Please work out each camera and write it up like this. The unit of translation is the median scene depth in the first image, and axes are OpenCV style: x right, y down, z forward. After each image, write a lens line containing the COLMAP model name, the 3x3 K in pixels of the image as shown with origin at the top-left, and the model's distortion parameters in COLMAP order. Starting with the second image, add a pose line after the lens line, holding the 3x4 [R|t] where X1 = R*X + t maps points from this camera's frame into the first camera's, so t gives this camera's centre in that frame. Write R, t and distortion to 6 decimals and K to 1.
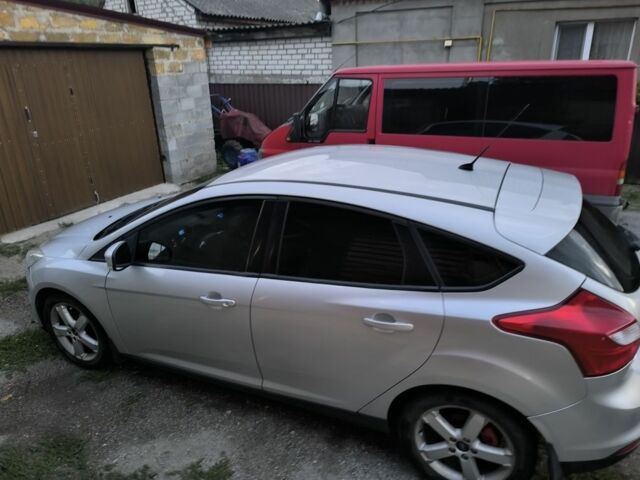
lens RADIAL K [[455.8, 0, 322.3], [0, 455.8, 238.5], [0, 0, 1]] dist [0.008654, 0.002734]
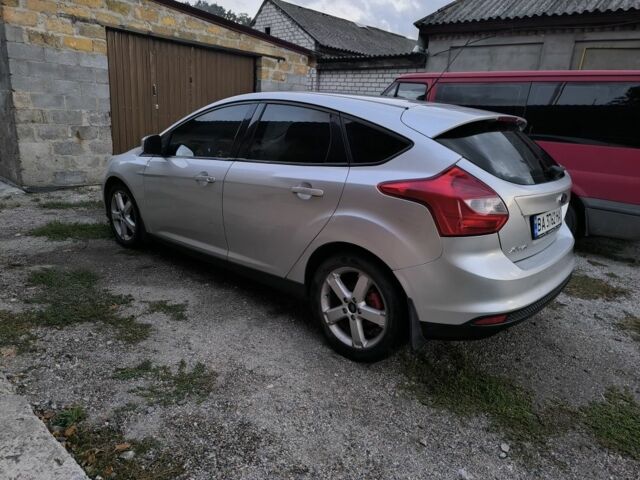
lens RADIAL K [[439.0, 0, 320.0], [0, 439.0, 240.0], [0, 0, 1]] dist [0.049948, -0.058292]
pose [[0.953537, 0.165208, -0.251940, 0.209601], [-0.190484, 0.978482, -0.079306, 0.170050], [0.233417, 0.123612, 0.964488, -0.053148]]
